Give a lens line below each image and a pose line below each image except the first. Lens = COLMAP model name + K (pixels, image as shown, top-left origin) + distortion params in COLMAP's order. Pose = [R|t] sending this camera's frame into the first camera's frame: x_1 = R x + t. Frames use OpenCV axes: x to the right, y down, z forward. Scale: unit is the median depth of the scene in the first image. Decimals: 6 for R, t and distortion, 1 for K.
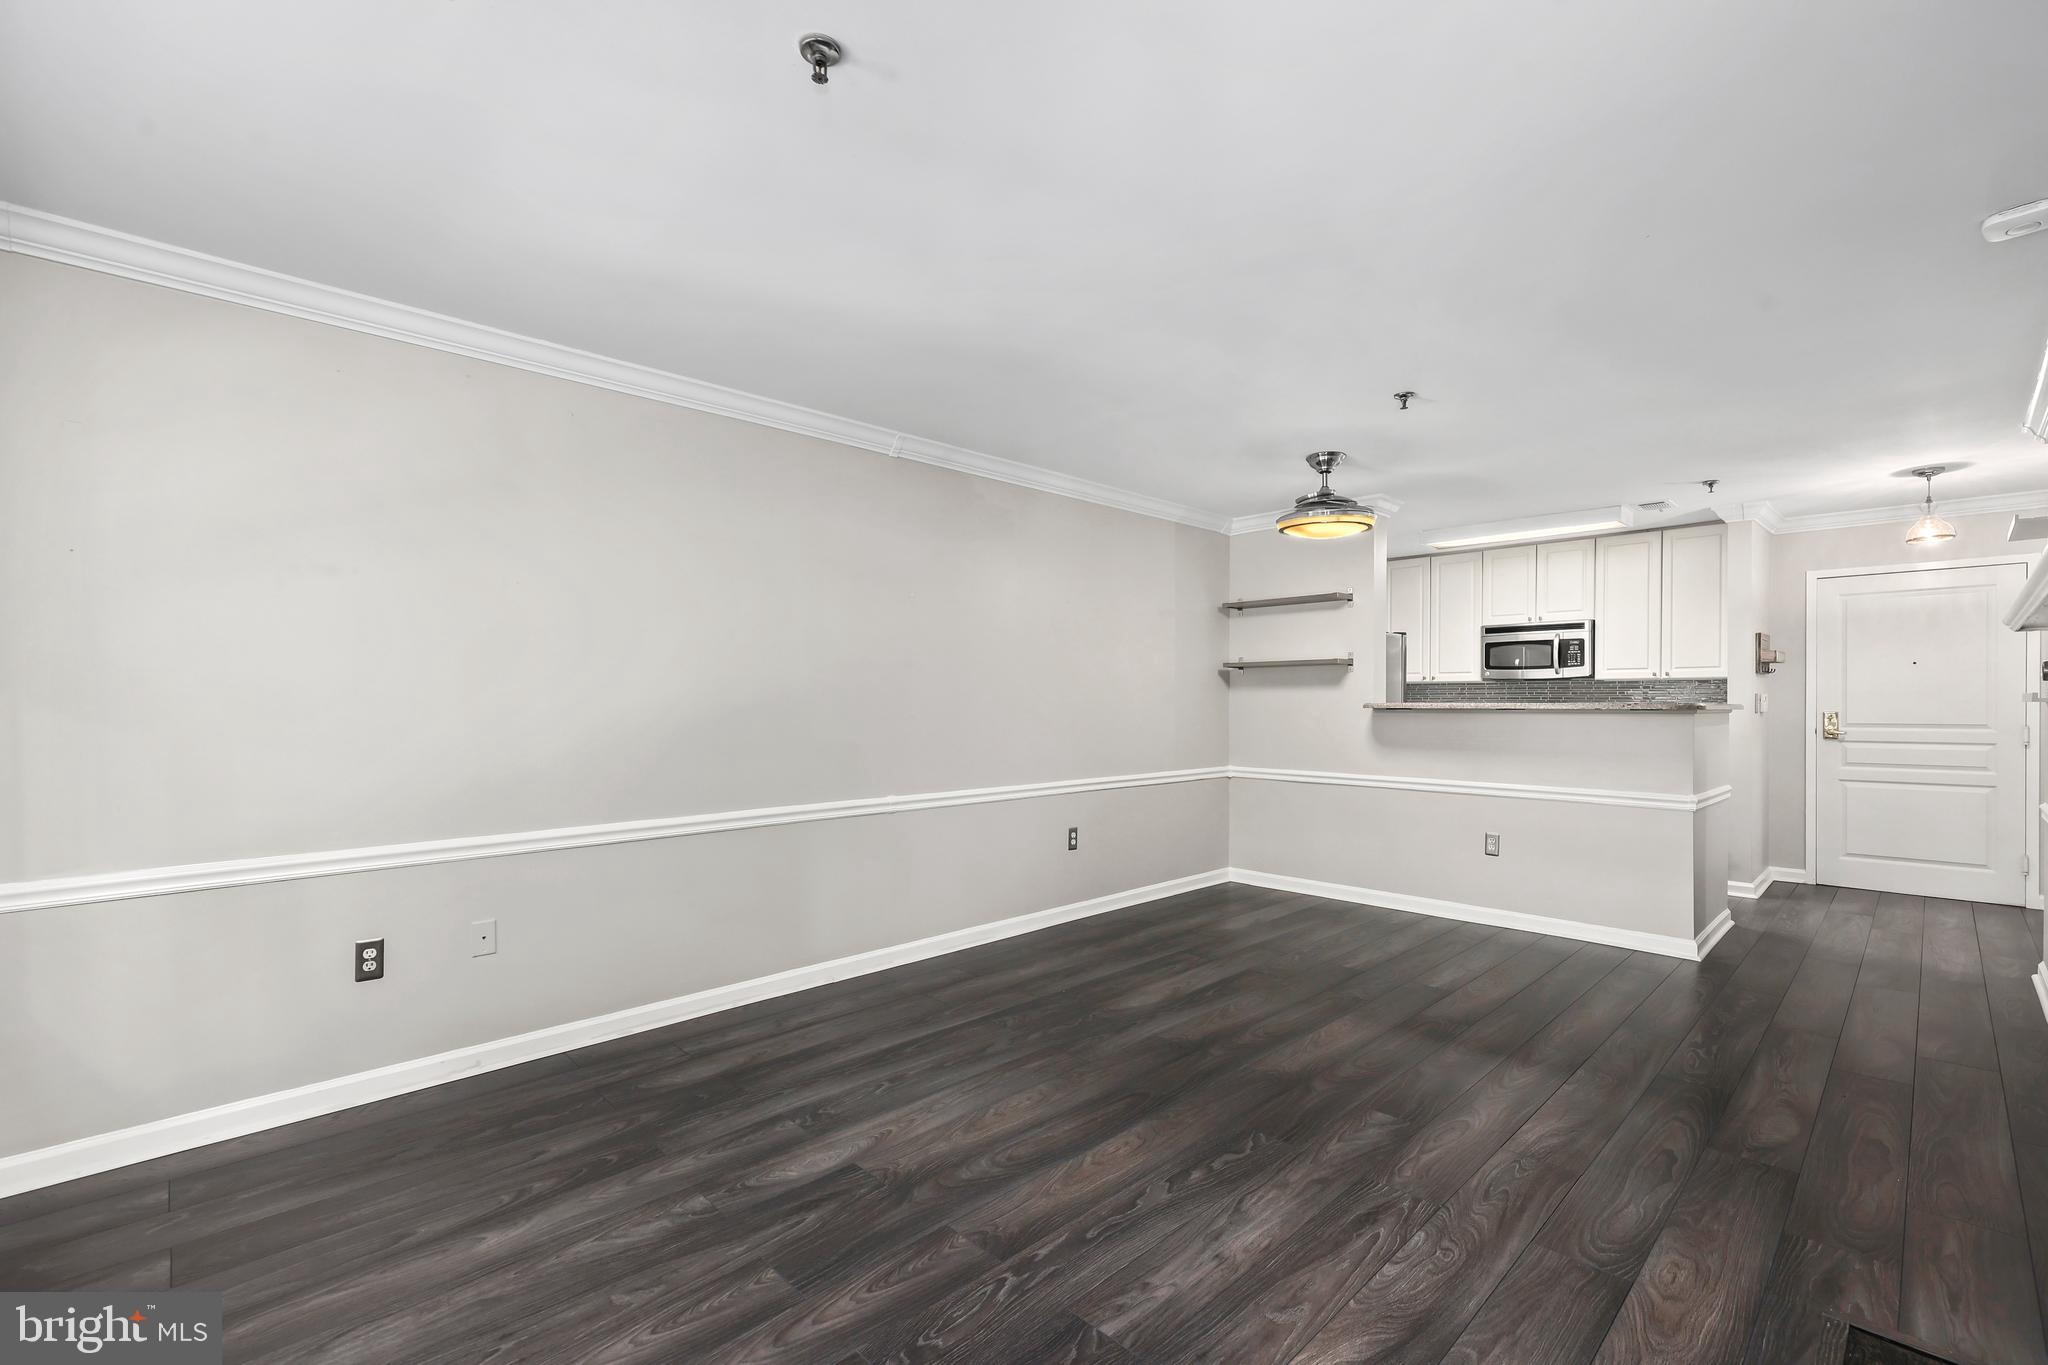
lens RADIAL K [[857.2, 0, 1032.5], [0, 857.2, 752.4], [0, 0, 1]] dist [-0.007427, 0.003519]
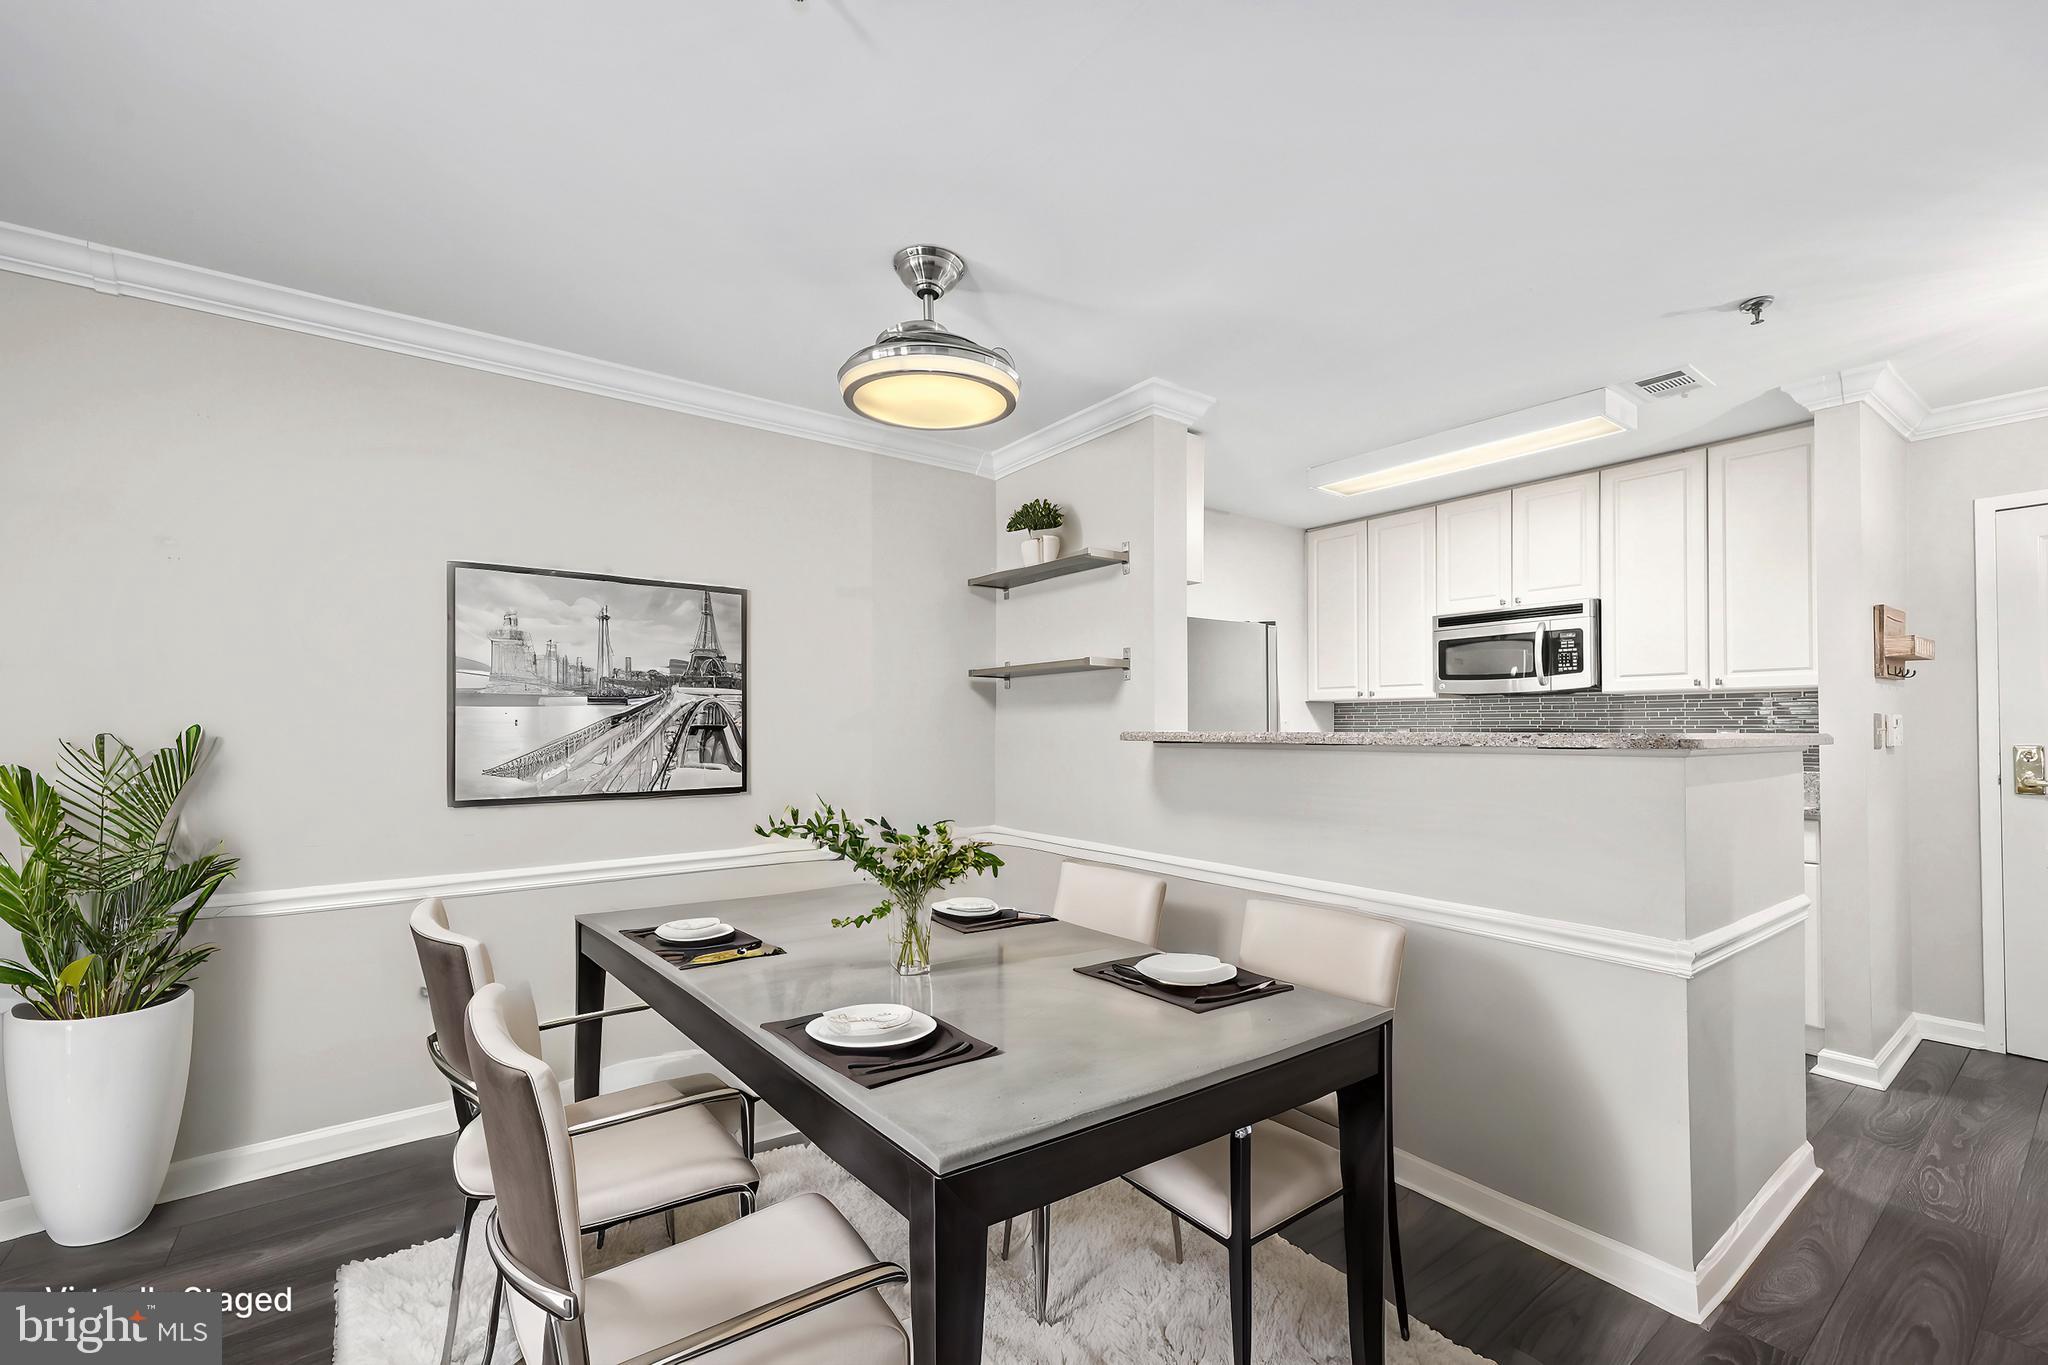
lens RADIAL K [[857.2, 0, 1022.8], [0, 857.2, 754.4], [0, 0, 1]] dist [-0.007427, 0.003519]
pose [[0.993402, 0.002957, -0.114643, 0.330914], [-0.006207, 0.999589, -0.027996, -0.021872], [0.114513, 0.028523, 0.993012, 0.354954]]
